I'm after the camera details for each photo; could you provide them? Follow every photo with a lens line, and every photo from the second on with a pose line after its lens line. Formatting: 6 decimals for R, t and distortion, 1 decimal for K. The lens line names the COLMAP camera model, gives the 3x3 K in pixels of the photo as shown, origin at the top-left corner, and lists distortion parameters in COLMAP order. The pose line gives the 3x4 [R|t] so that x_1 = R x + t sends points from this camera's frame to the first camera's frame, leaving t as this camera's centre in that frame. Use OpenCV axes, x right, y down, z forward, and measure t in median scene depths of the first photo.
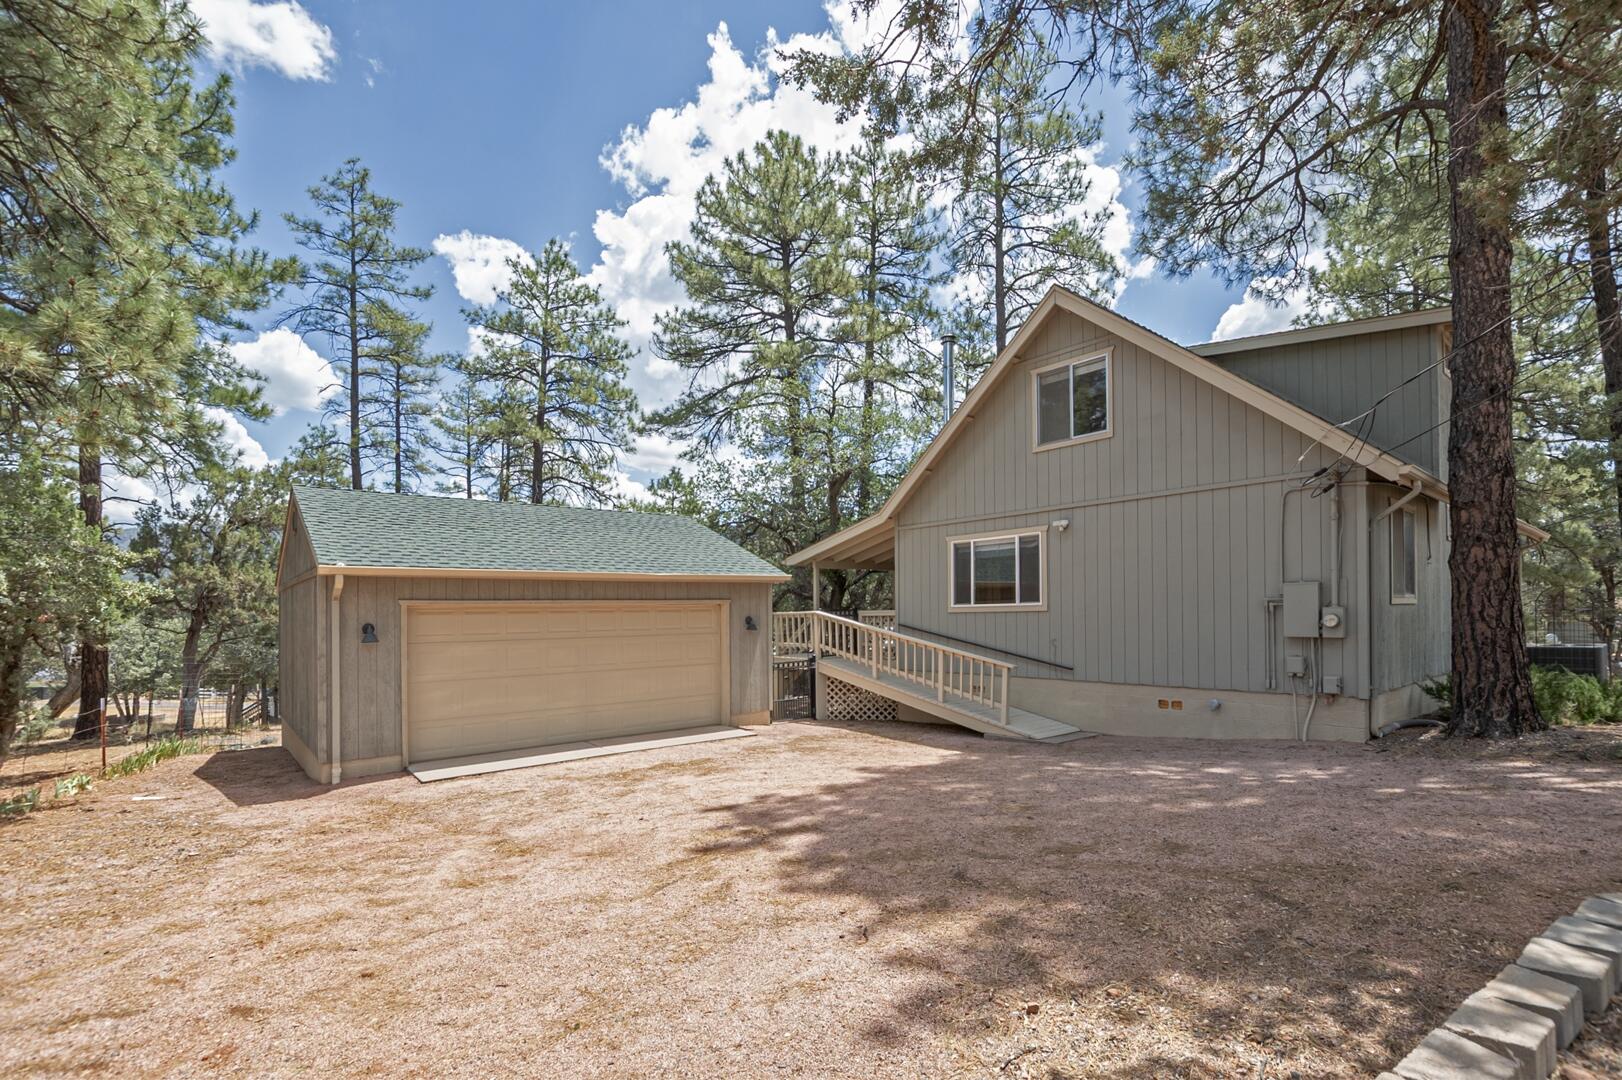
lens RADIAL K [[716.8, 0, 812.4], [0, 716.8, 585.5], [0, 0, 1]] dist [-0.012262, 0.000090]
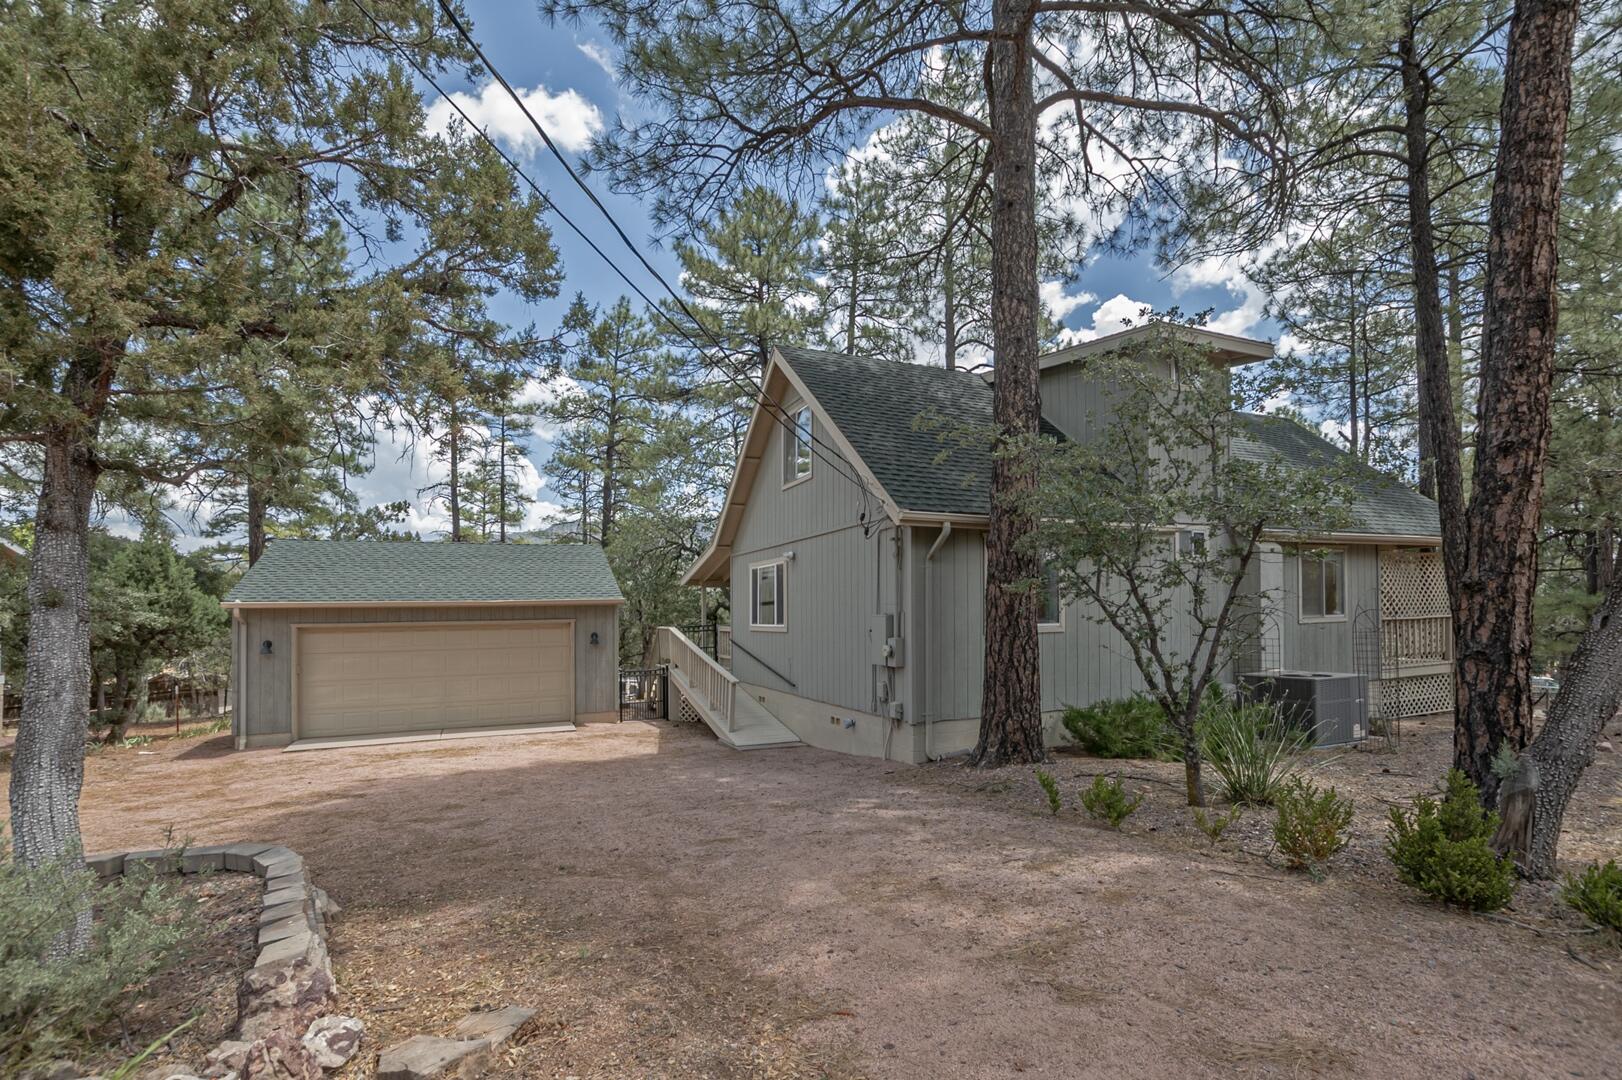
lens RADIAL K [[716.8, 0, 812.4], [0, 716.8, 585.5], [0, 0, 1]] dist [-0.012262, 0.000090]
pose [[0.960861, -0.009560, -0.276865, 0.873581], [0.011028, 0.999932, 0.003746, -0.054598], [0.276811, -0.006652, 0.960901, -0.086119]]
